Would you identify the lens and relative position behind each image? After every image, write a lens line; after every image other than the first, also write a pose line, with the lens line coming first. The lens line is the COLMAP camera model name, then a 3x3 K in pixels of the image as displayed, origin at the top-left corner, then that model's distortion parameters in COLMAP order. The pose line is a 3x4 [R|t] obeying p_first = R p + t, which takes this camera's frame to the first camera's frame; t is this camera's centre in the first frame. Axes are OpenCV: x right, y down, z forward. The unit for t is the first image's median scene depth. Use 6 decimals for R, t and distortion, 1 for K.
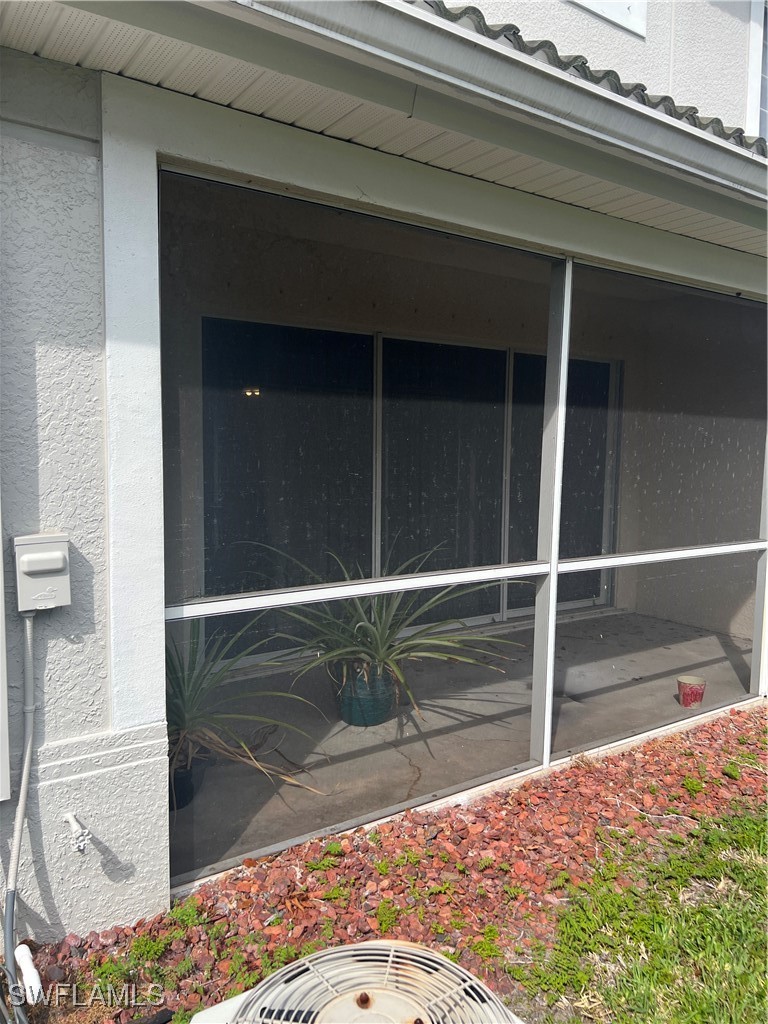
lens RADIAL K [[831.9, 0, 384.0], [0, 831.9, 512.0], [0, 0, 1]] dist [0.033369, -0.009425]
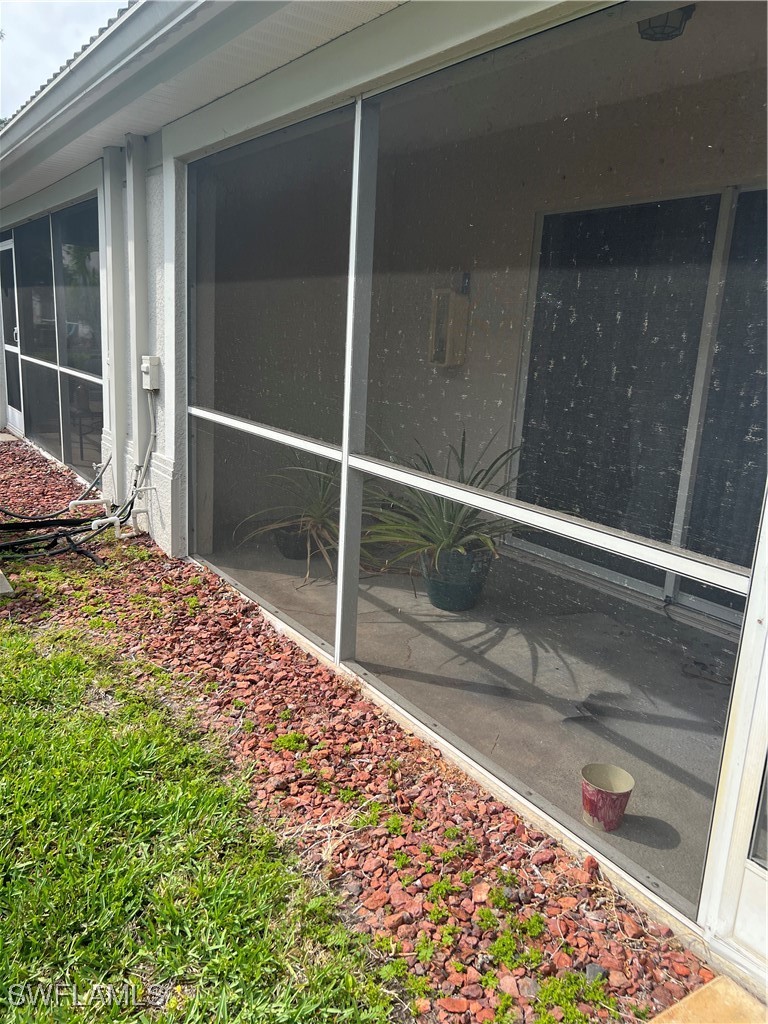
lens RADIAL K [[777.4, 0, 384.0], [0, 777.4, 512.0], [0, 0, 1]] dist [0.062418, -0.043769]
pose [[-0.052060, 0.198318, -0.978754, 0.767396], [-0.150707, 0.967298, 0.204013, -0.041352], [0.987207, 0.158126, -0.020470, 0.772809]]
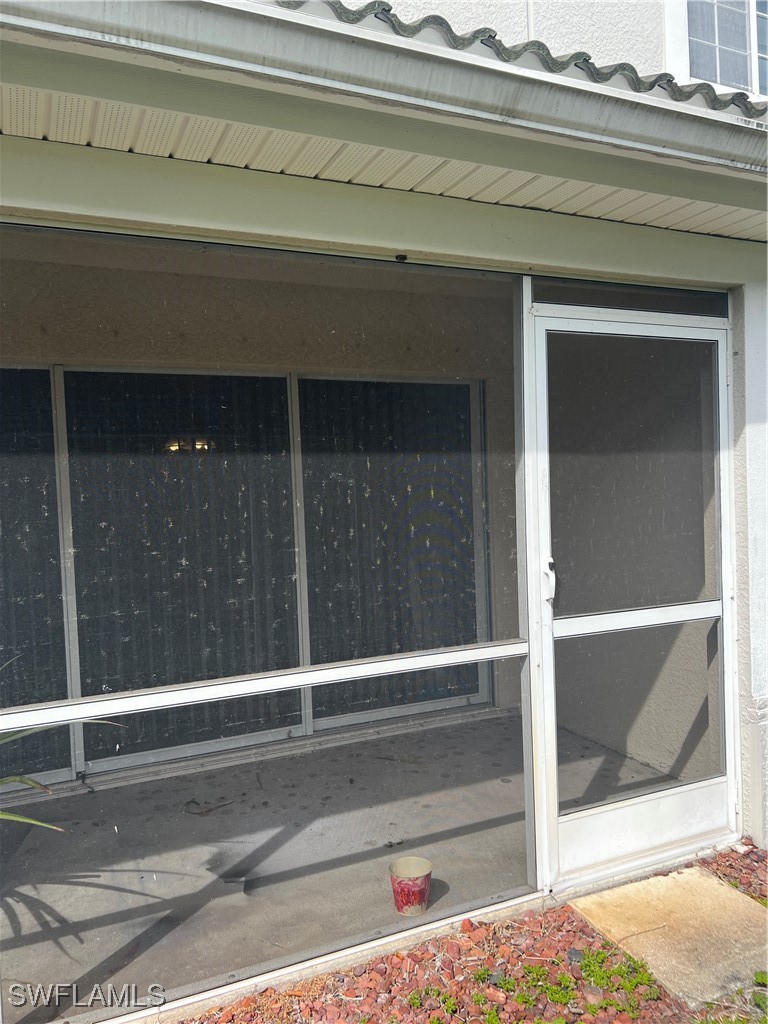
lens RADIAL K [[791.4, 0, 384.0], [0, 791.4, 512.0], [0, 0, 1]] dist [0.061180, -0.048199]
pose [[0.973840, -0.054186, -0.220678, 0.455690], [0.040594, 0.997015, -0.065671, -0.025352], [0.223578, 0.054995, 0.973133, 0.359395]]
